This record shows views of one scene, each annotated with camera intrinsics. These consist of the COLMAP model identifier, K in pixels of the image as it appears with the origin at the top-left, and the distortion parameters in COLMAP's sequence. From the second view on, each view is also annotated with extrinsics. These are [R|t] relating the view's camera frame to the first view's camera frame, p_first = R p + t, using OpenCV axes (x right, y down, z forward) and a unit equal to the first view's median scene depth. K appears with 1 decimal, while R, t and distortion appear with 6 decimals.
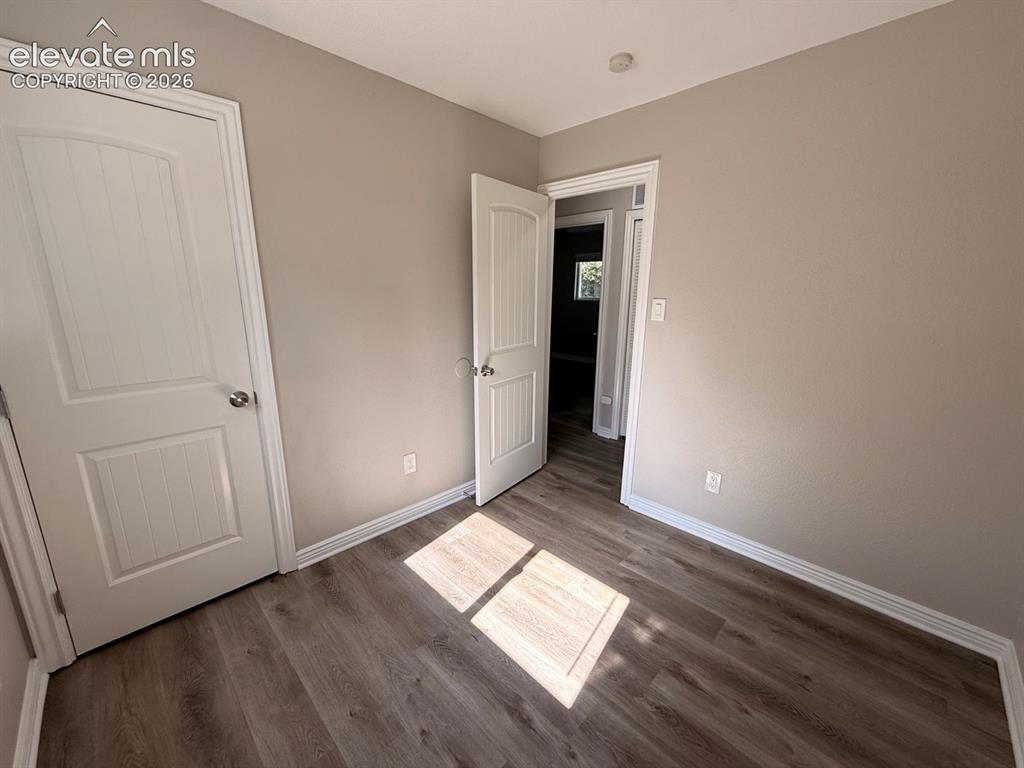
lens RADIAL K [[408.7, 0, 508.0], [0, 408.7, 385.0], [0, 0, 1]] dist [0.000008, 0.000305]
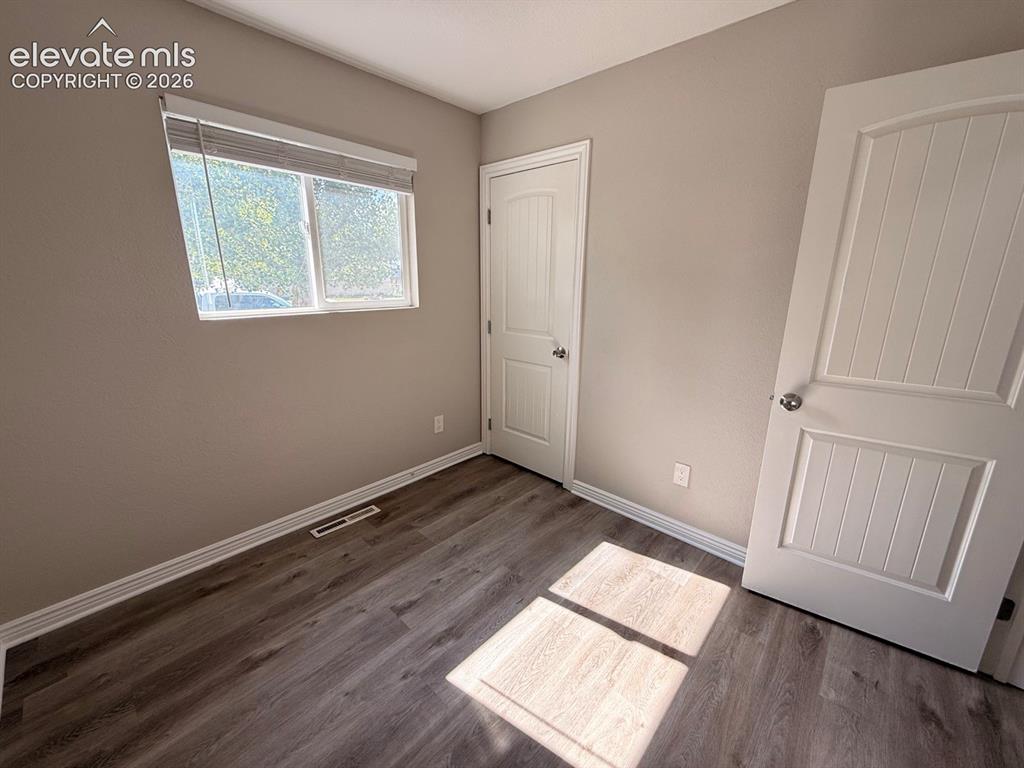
lens RADIAL K [[408.7, 0, 510.1], [0, 408.7, 387.1], [0, 0, 1]] dist [0.000008, 0.000305]
pose [[0.044177, 0.251699, -0.966797, 0.741587], [-0.239736, 0.942135, 0.234324, -0.141098], [0.969832, 0.221424, 0.101962, 0.677707]]
